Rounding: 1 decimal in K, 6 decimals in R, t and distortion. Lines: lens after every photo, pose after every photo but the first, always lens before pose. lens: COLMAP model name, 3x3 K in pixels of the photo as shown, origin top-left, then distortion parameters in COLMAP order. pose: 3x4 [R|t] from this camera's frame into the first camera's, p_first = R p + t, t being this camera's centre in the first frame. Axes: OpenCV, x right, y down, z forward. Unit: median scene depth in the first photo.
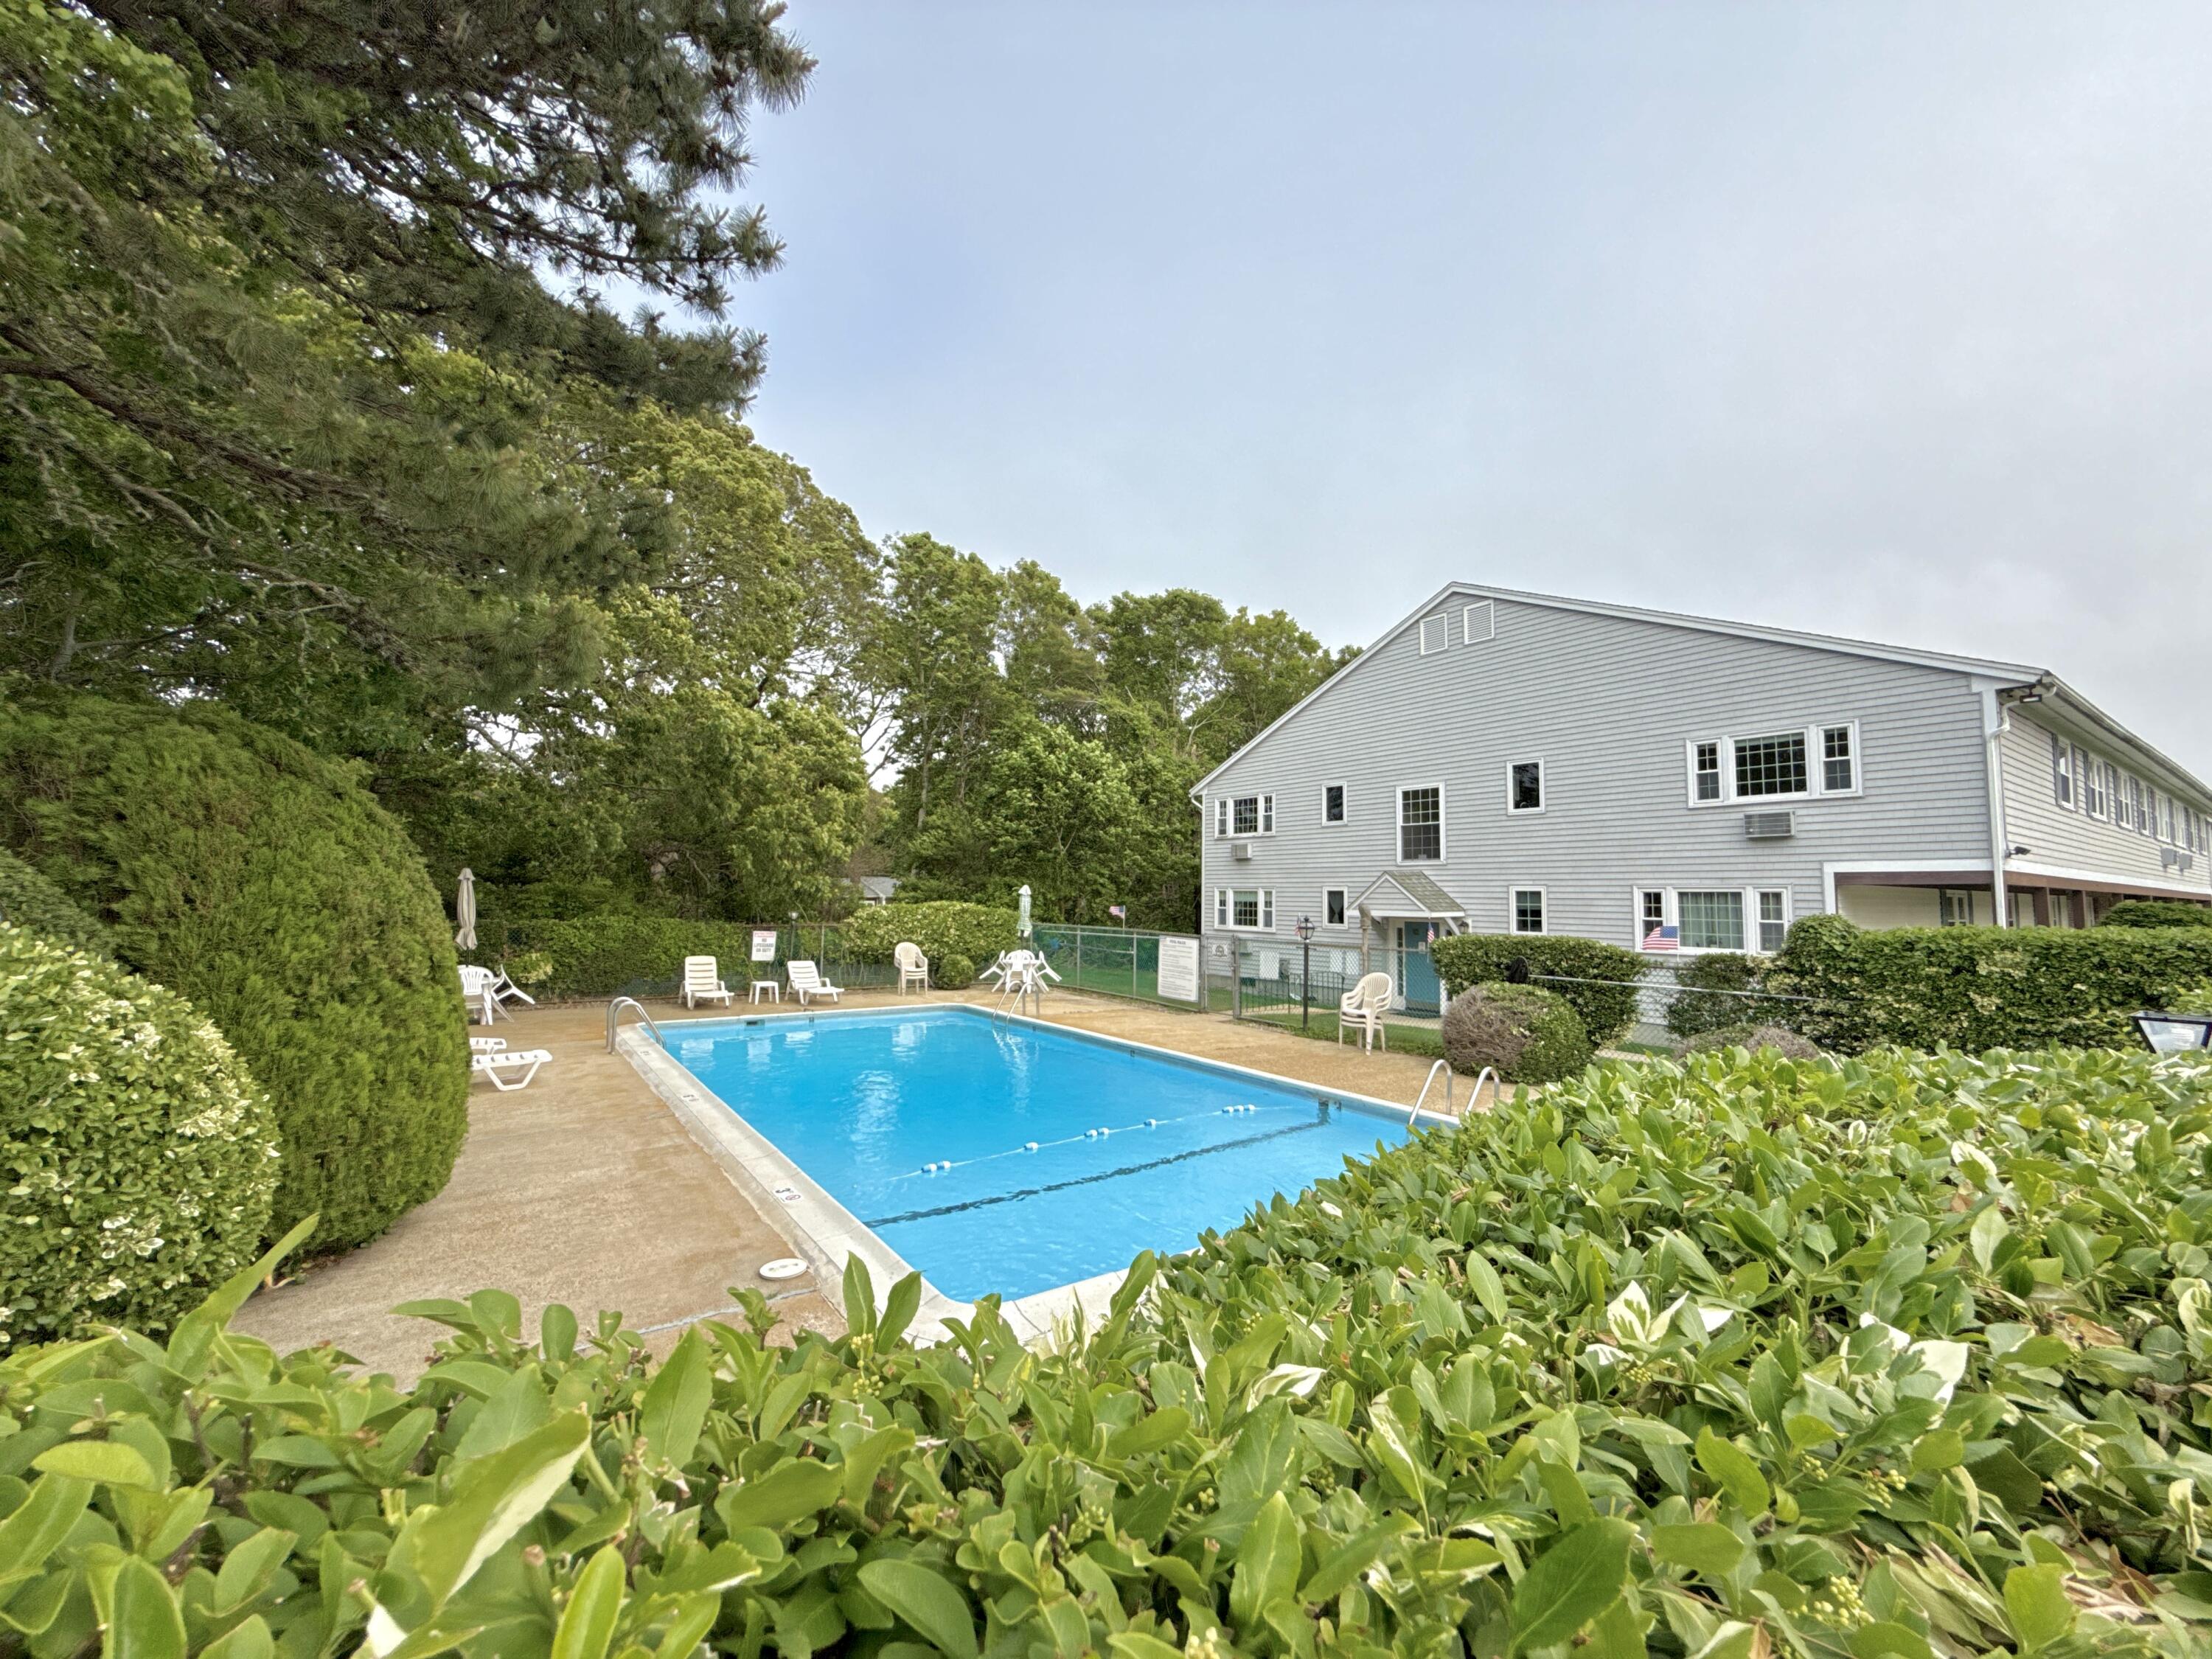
lens RADIAL K [[886.8, 0, 1106.0], [0, 886.8, 829.5], [0, 0, 1]] dist [-0.000697, -0.000173]
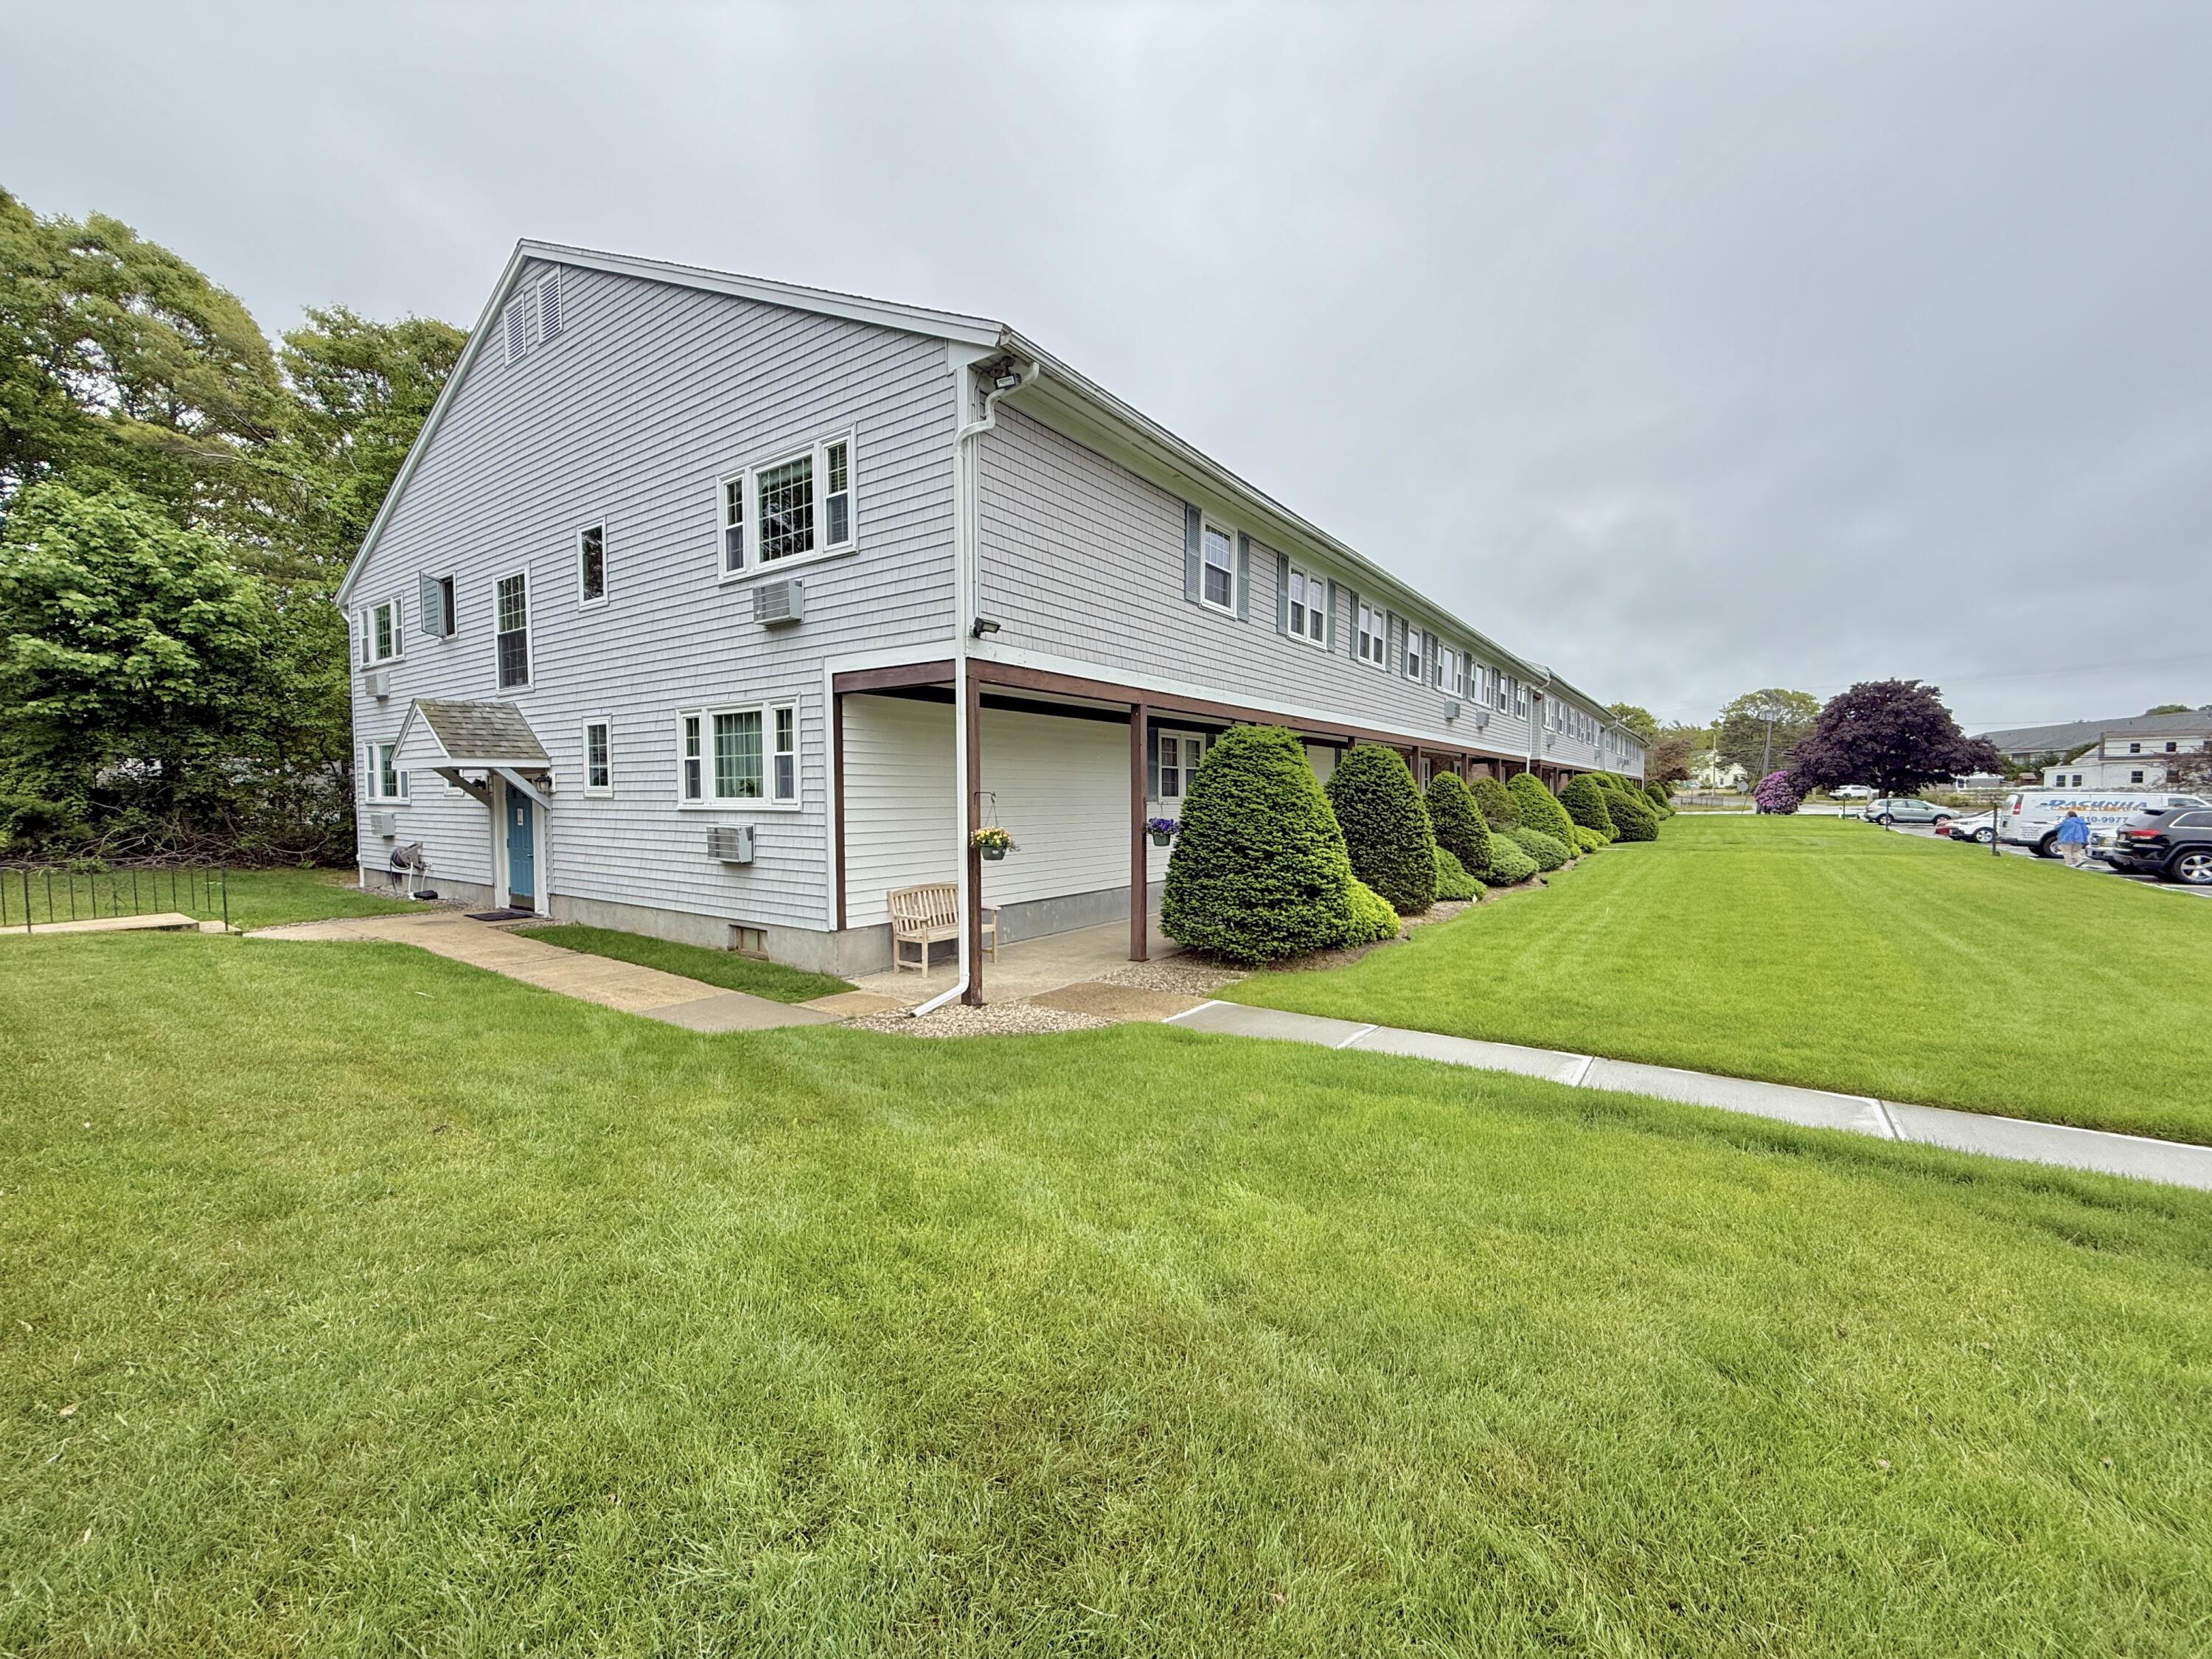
lens RADIAL K [[886.8, 0, 1106.0], [0, 886.8, 829.5], [0, 0, 1]] dist [-0.000697, -0.000173]
pose [[0.944194, -0.021387, 0.328696, 0.768997], [-0.015967, 0.993745, 0.110524, 0.084487], [-0.329003, -0.109604, 0.937946, 0.301161]]
